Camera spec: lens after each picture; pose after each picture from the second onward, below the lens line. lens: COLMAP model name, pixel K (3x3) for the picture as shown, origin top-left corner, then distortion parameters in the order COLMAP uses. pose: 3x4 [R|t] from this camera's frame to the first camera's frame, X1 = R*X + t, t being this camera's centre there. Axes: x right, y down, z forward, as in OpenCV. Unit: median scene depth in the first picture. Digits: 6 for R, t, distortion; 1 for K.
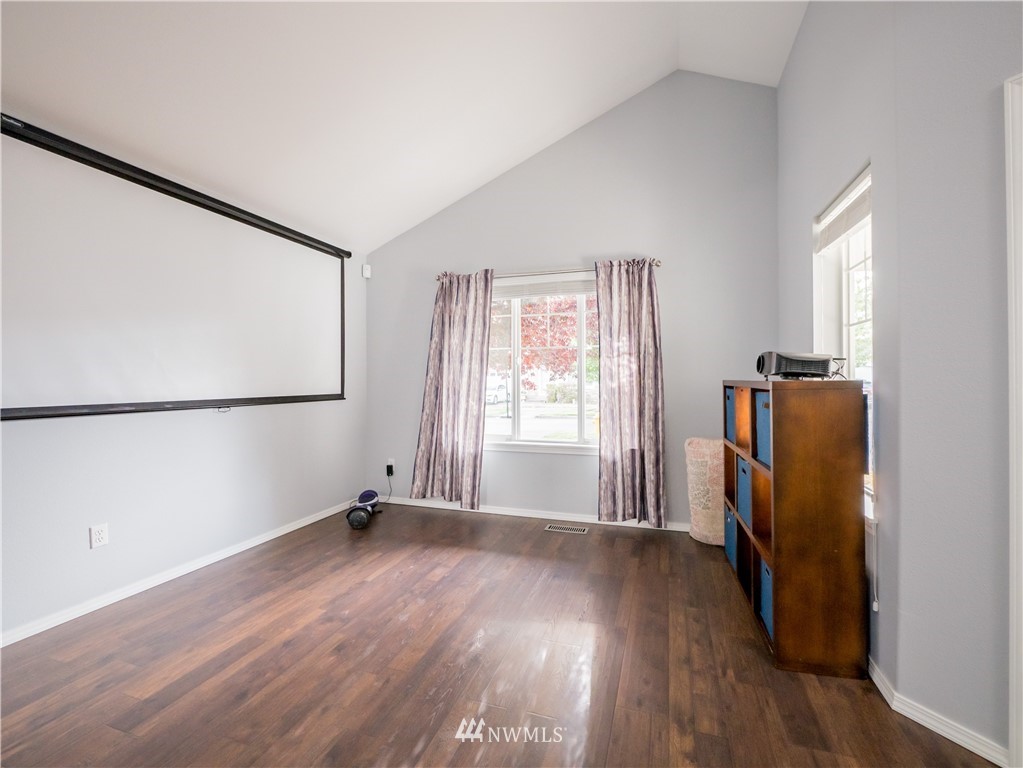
lens RADIAL K [[435.5, 0, 529.9], [0, 435.5, 379.5], [0, 0, 1]] dist [-0.010094, 0.000406]
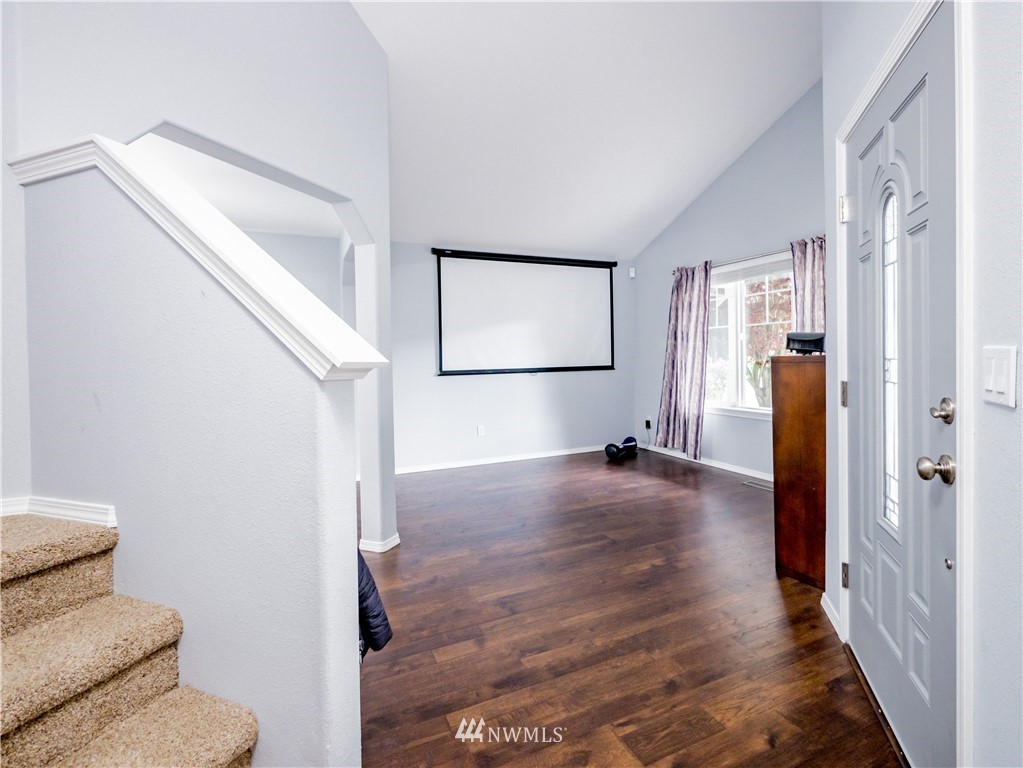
lens RADIAL K [[470.8, 0, 514.4], [0, 470.8, 362.7], [0, 0, 1]] dist [0.000155, 0.000134]
pose [[0.666155, -0.000300, -0.745813, 0.564802], [0.018953, 0.999684, 0.016526, -0.007636], [0.745572, -0.025144, 0.665950, -0.282147]]
